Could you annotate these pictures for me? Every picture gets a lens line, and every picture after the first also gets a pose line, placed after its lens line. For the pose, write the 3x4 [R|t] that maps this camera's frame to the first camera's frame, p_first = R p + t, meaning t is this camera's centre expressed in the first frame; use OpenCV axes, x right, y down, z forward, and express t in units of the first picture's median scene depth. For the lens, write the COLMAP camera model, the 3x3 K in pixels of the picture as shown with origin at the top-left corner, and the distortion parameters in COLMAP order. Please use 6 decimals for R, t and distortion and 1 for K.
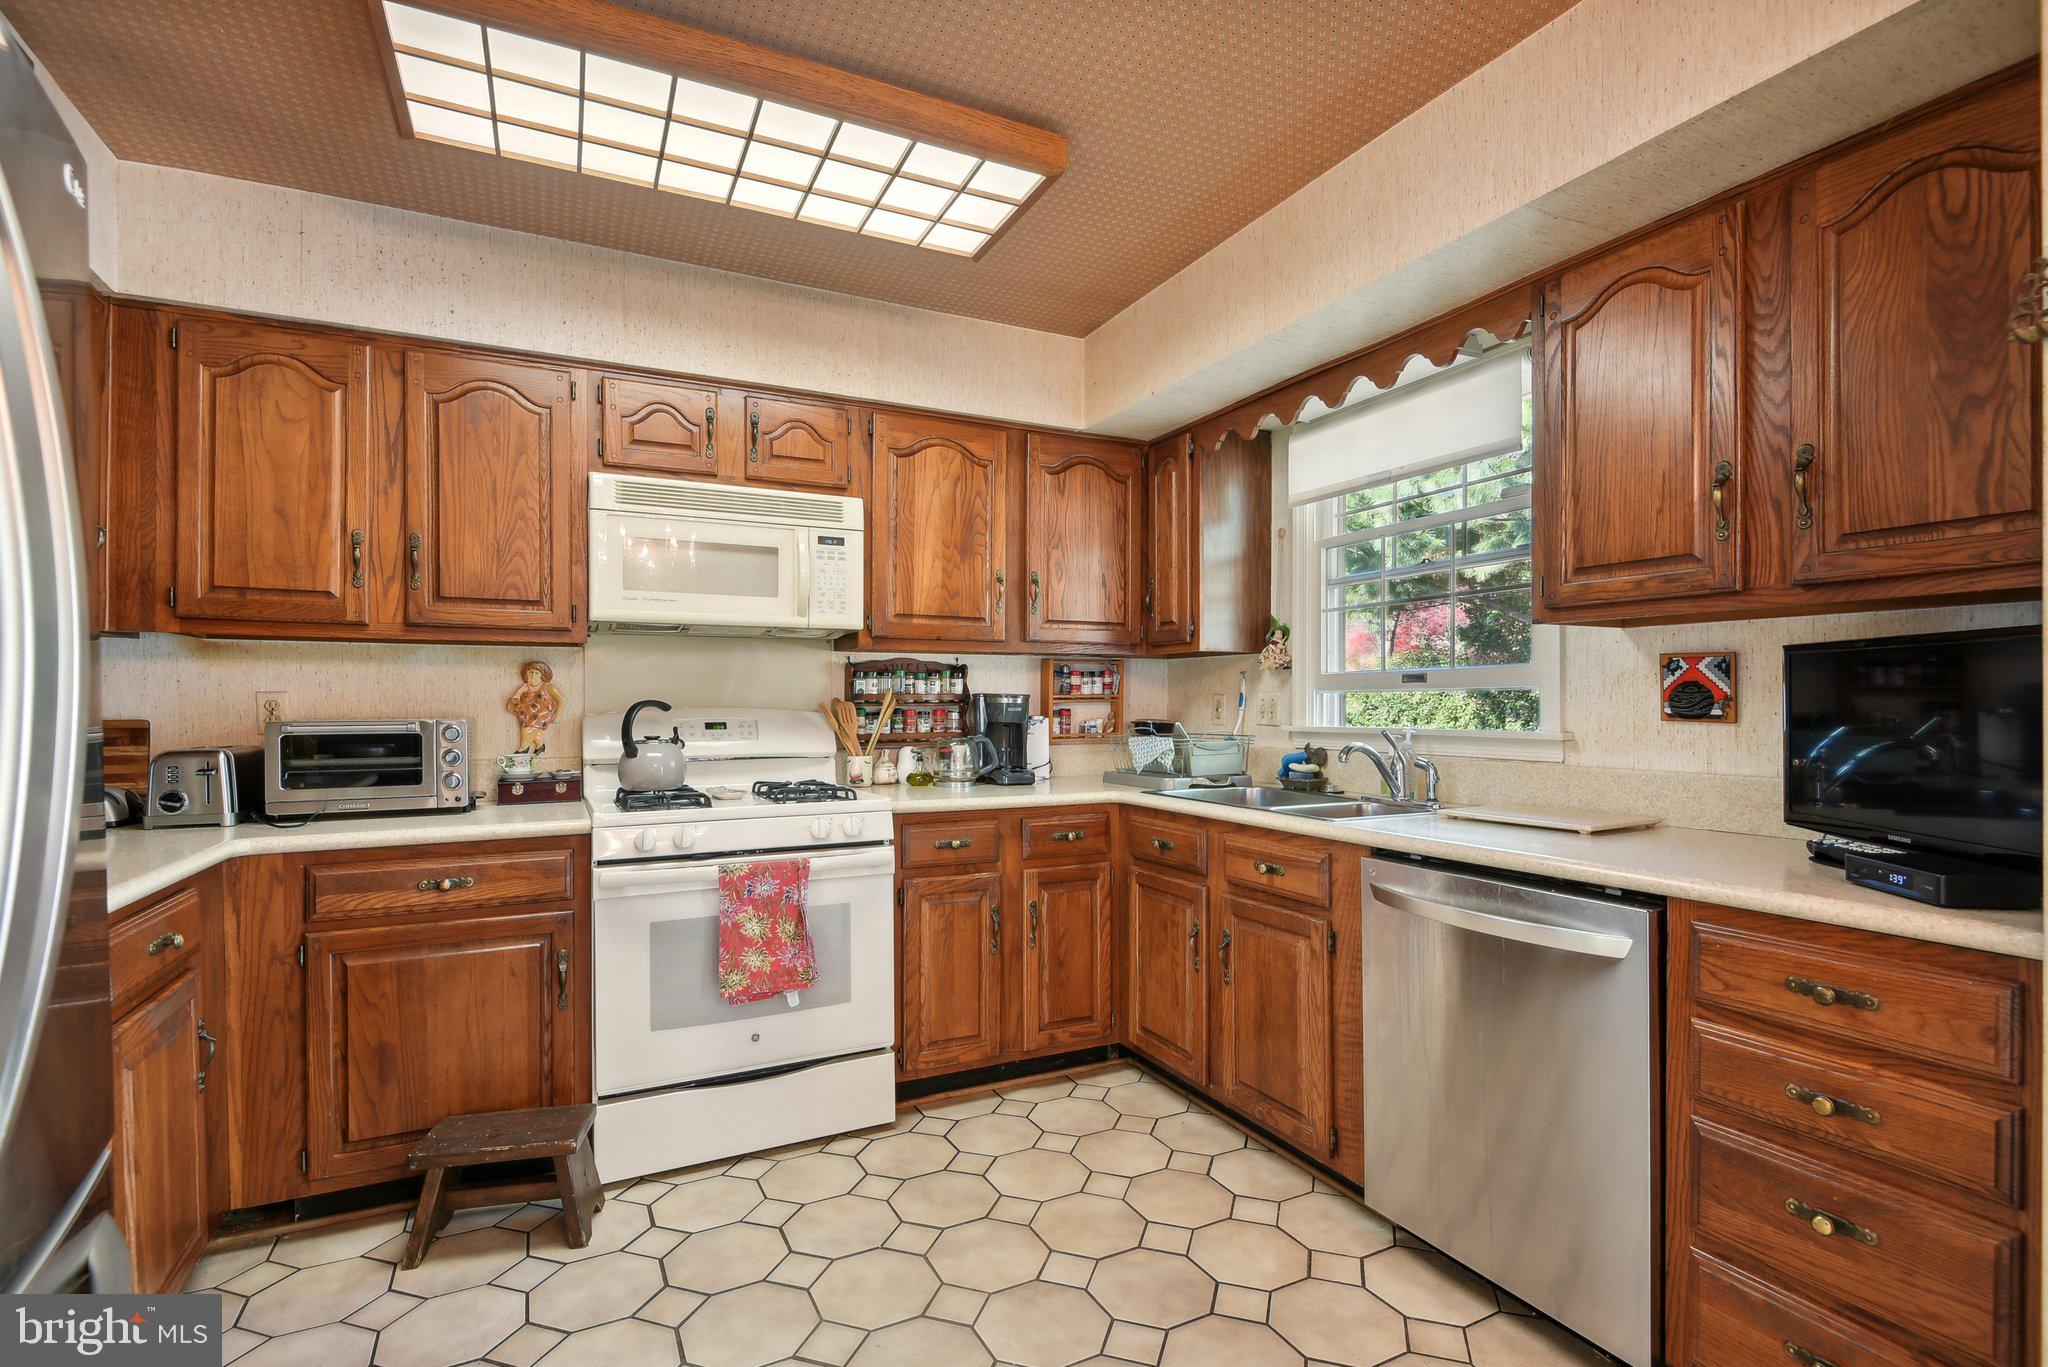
lens RADIAL K [[953.1, 0, 1020.7], [0, 953.1, 700.4], [0, 0, 1]] dist [0.005186, -0.005444]
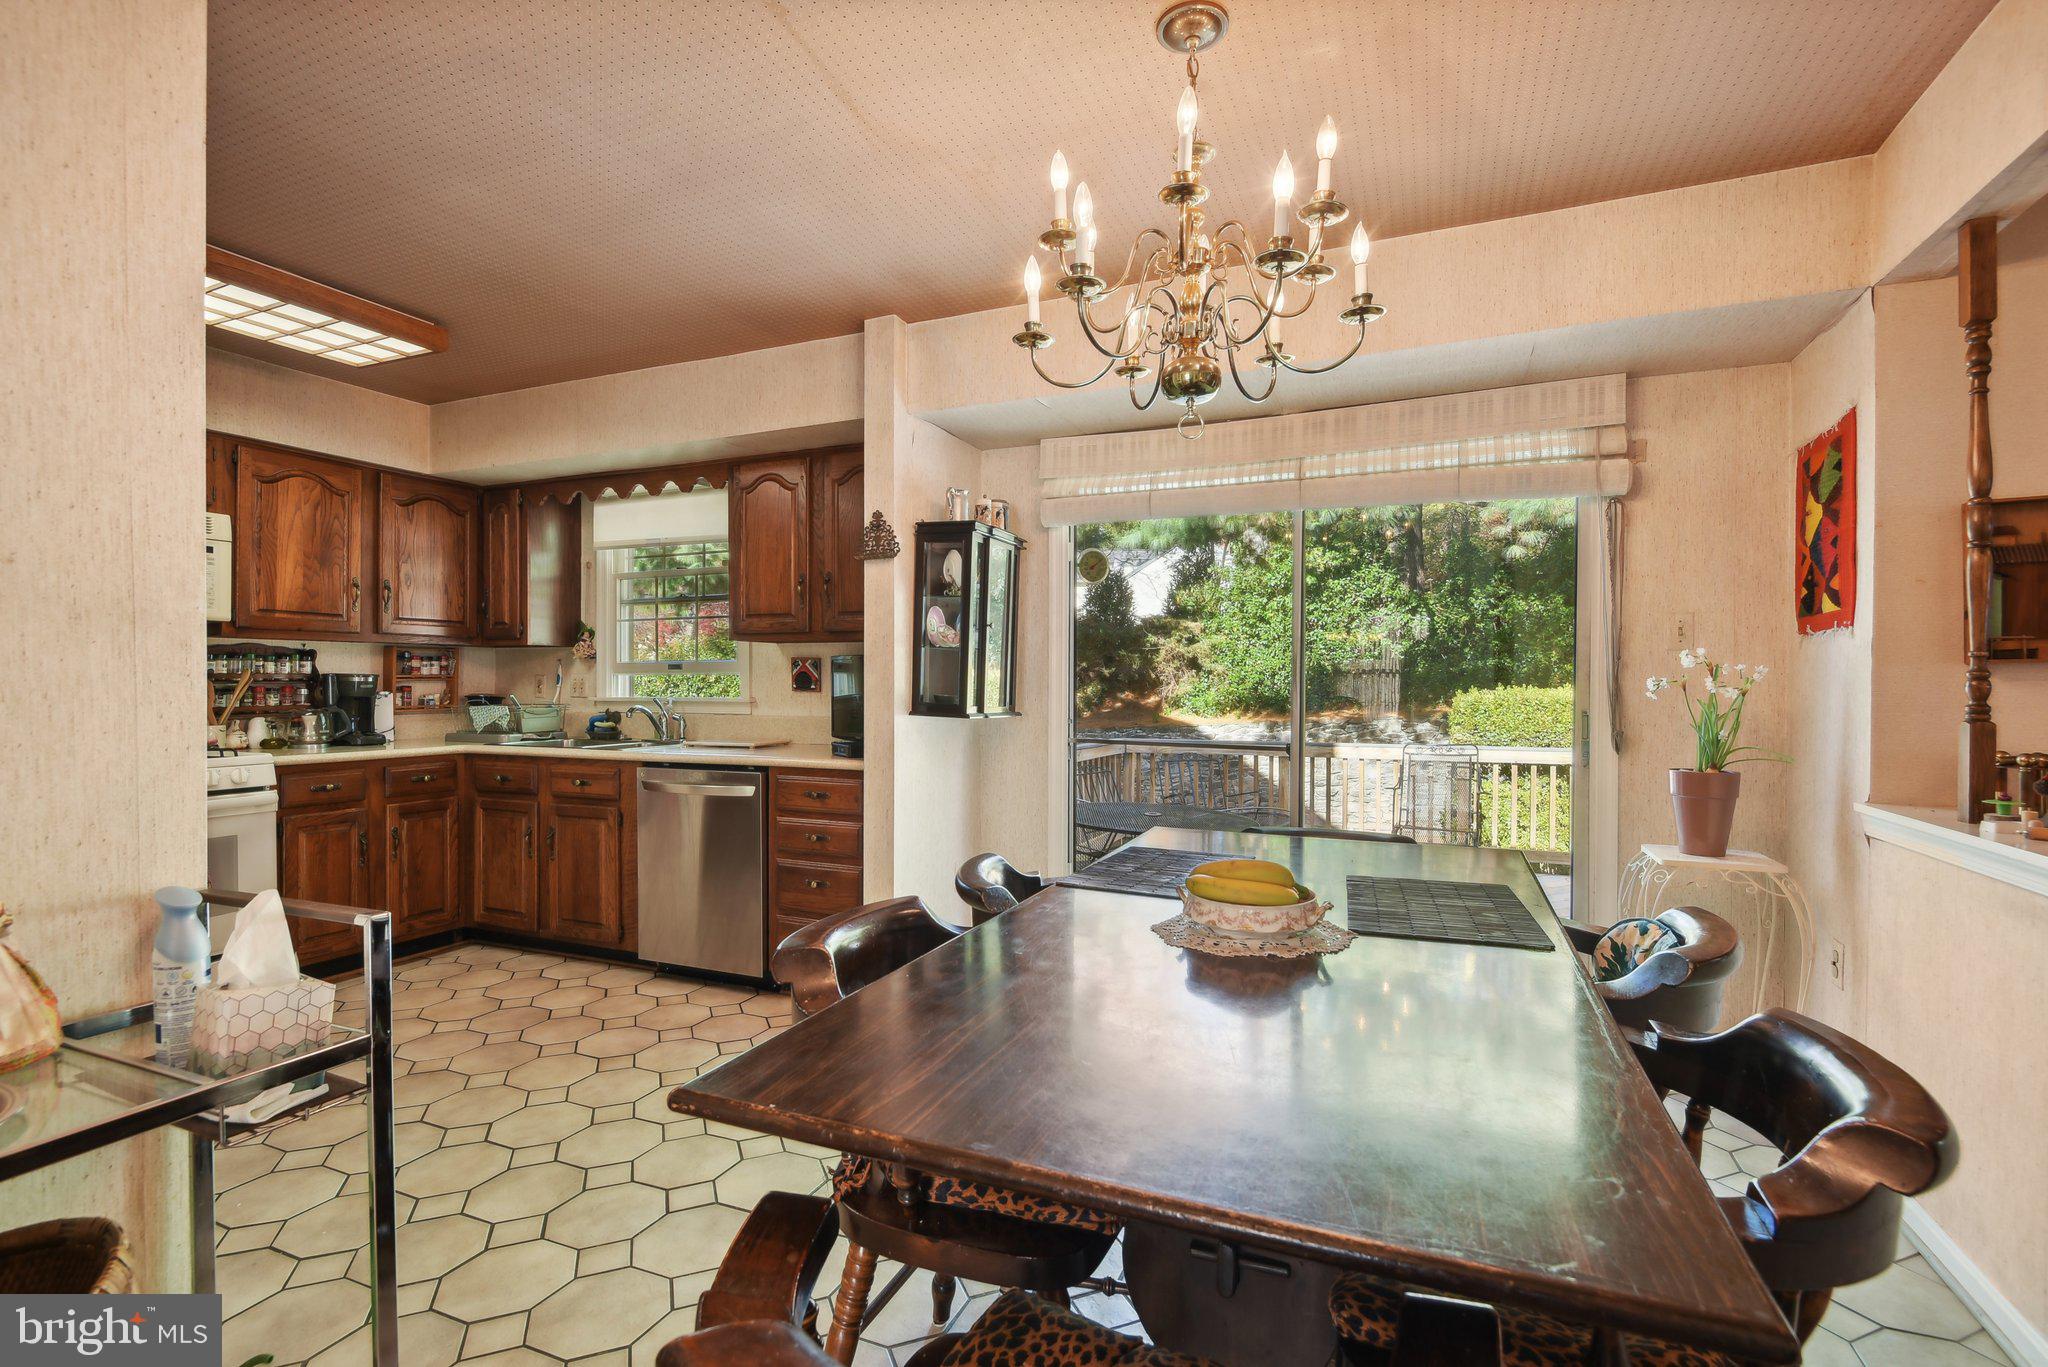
lens RADIAL K [[953.1, 0, 1025.8], [0, 953.1, 688.2], [0, 0, 1]] dist [0.005186, -0.005444]
pose [[0.764190, -0.001963, 0.644989, -0.173673], [-0.004064, 0.999961, 0.007857, -0.001777], [-0.644979, -0.008625, 0.764152, -0.607257]]
